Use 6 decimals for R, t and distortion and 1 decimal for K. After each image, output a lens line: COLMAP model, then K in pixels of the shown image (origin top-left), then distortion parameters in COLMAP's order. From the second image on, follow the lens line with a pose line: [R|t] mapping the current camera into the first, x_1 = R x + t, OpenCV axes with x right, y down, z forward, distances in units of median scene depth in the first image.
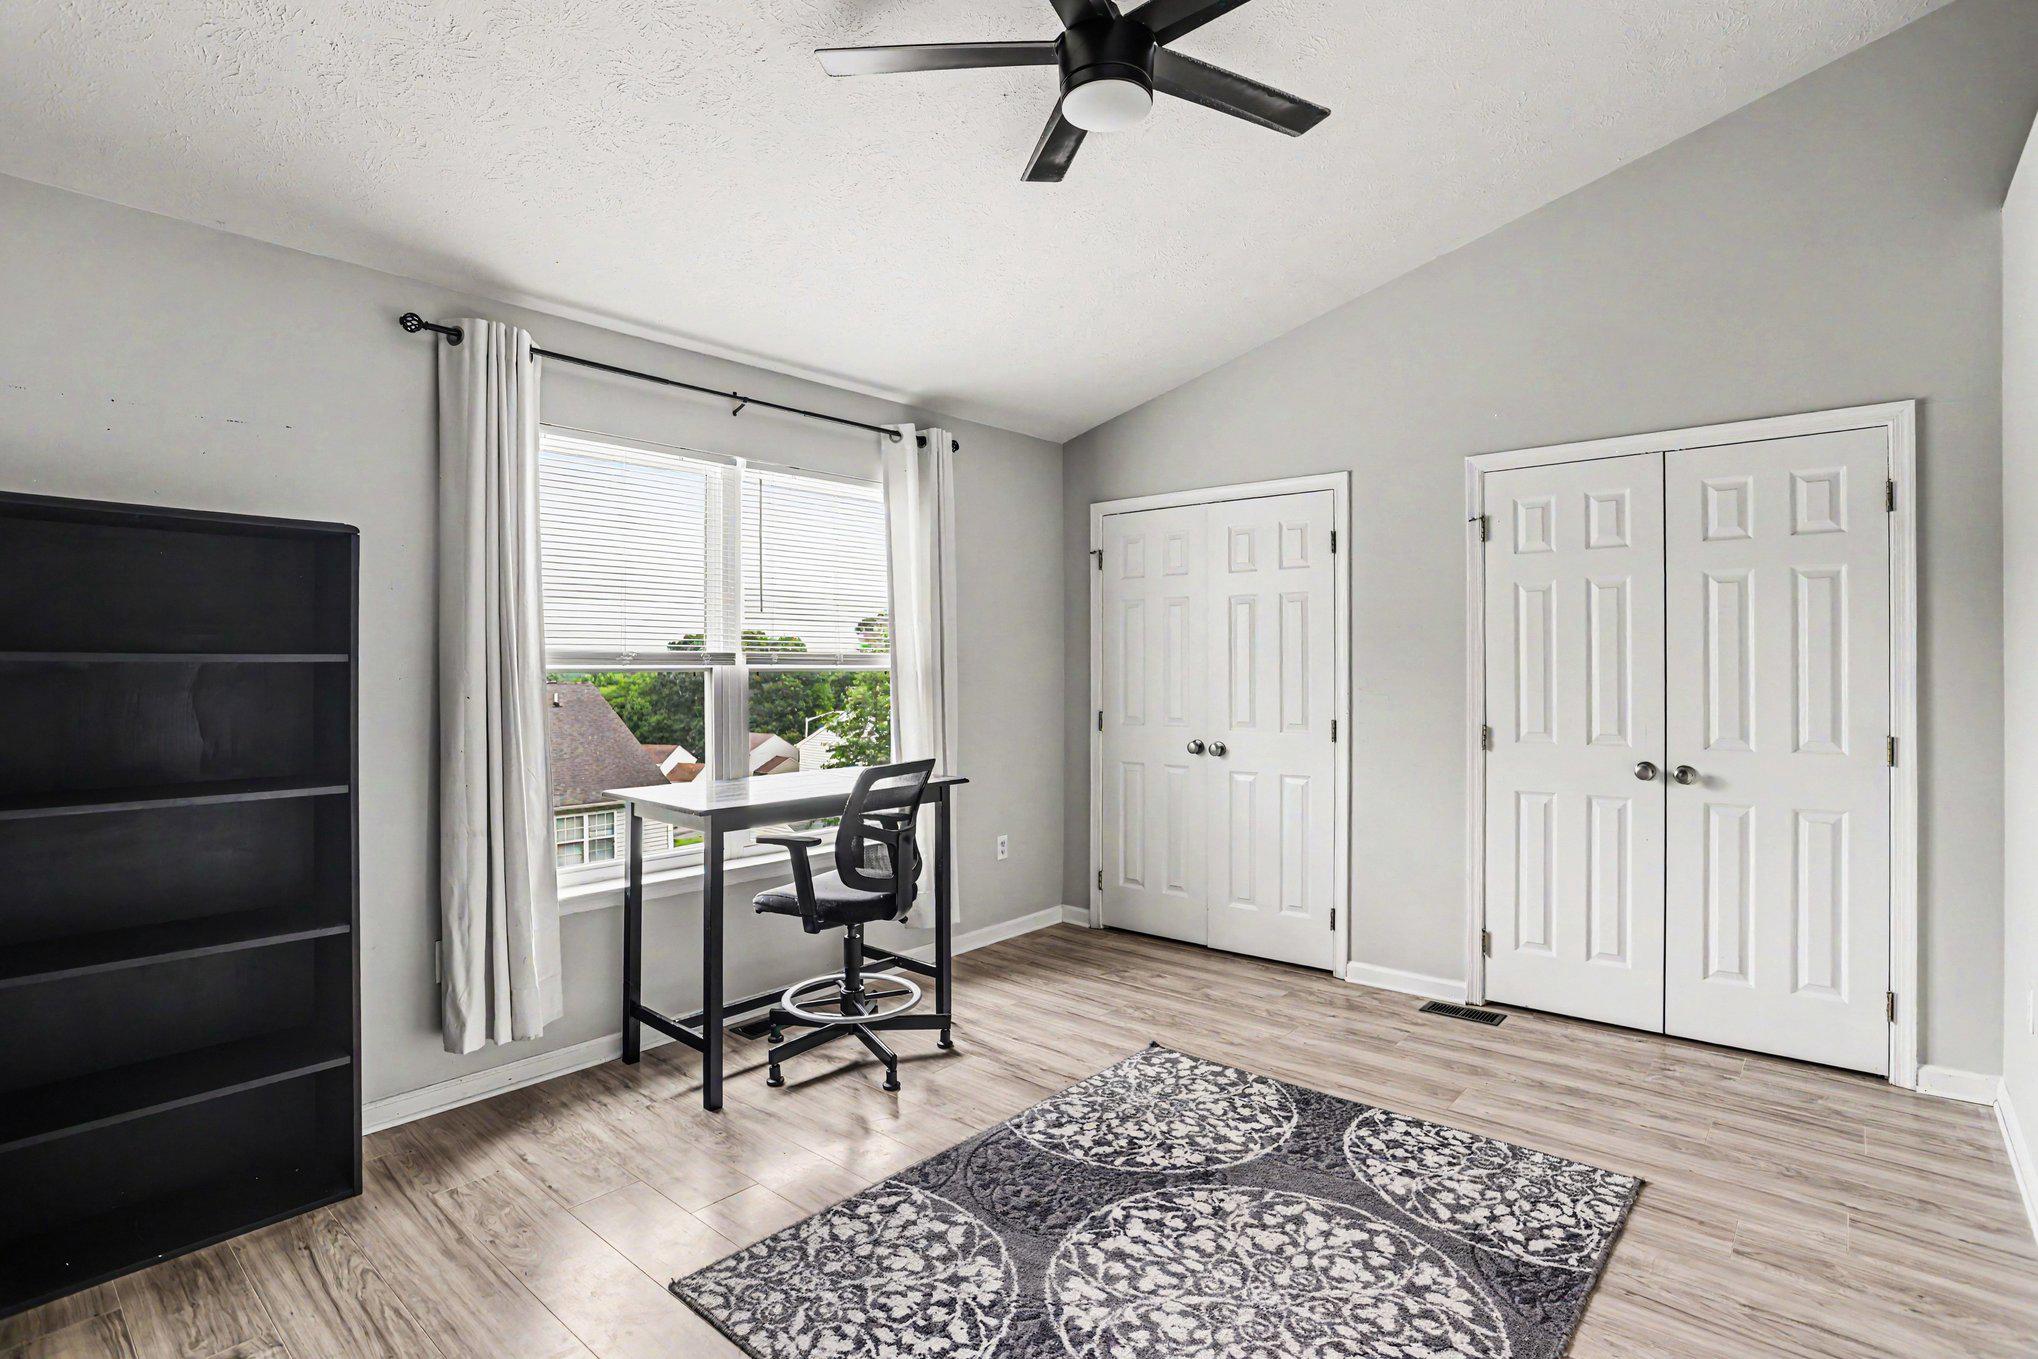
lens RADIAL K [[982.7, 0, 1041.8], [0, 982.7, 669.8], [0, 0, 1]] dist [-0.077224, 0.030860]
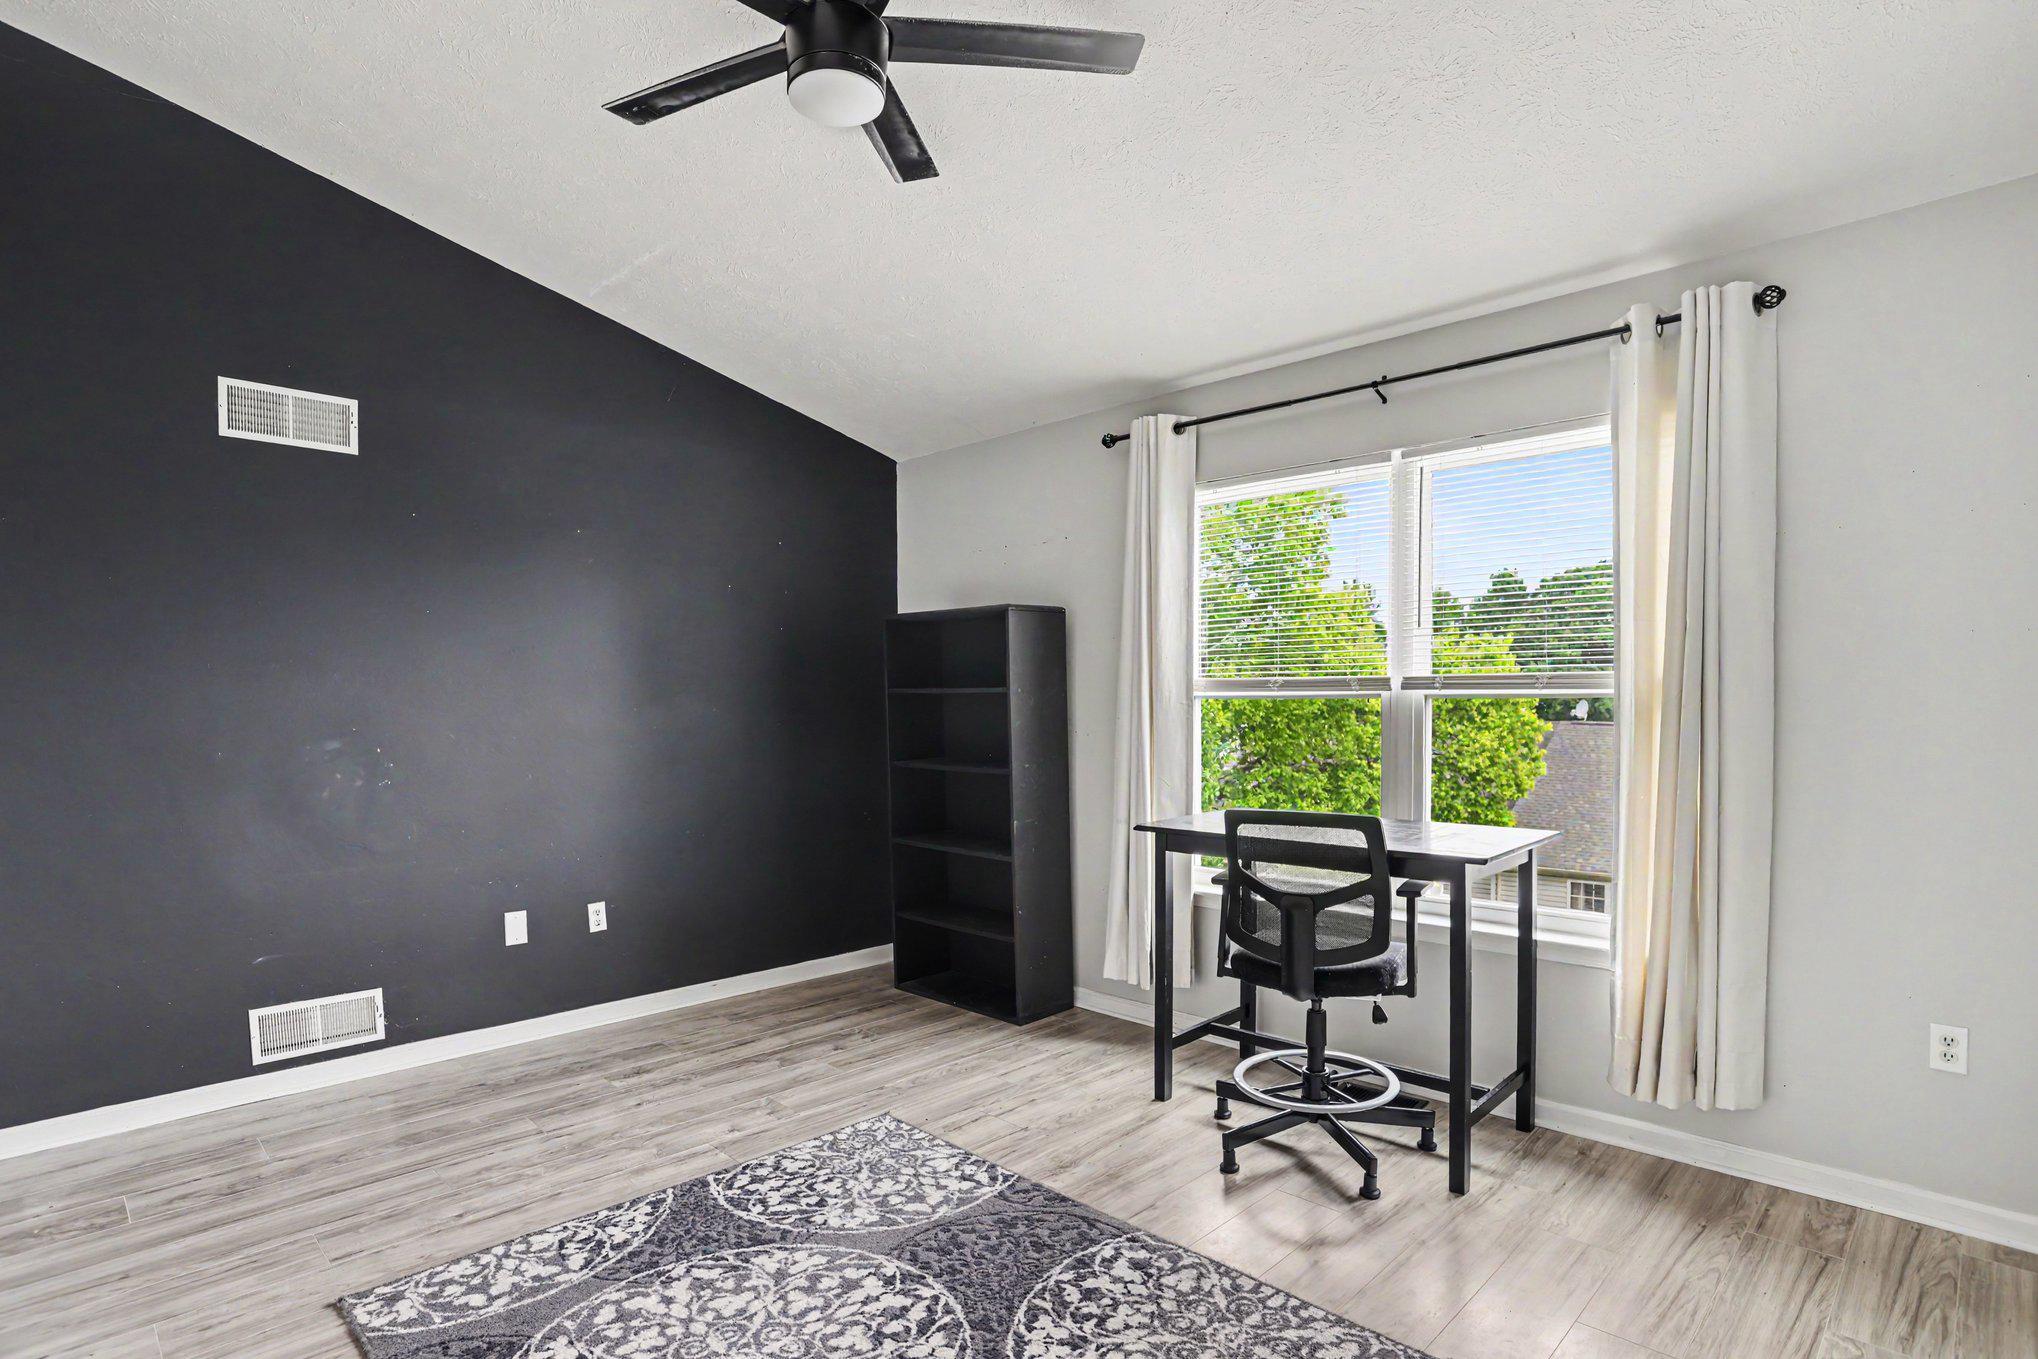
lens RADIAL K [[1065.4, 0, 1089.7], [0, 1065.4, 792.9], [0, 0, 1]] dist [-0.087854, 0.042686]
pose [[-0.057429, 0.092343, -0.994070, 0.873290], [0.006816, 0.995726, 0.092103, -0.003273], [0.998326, -0.001486, -0.057813, 1.036536]]
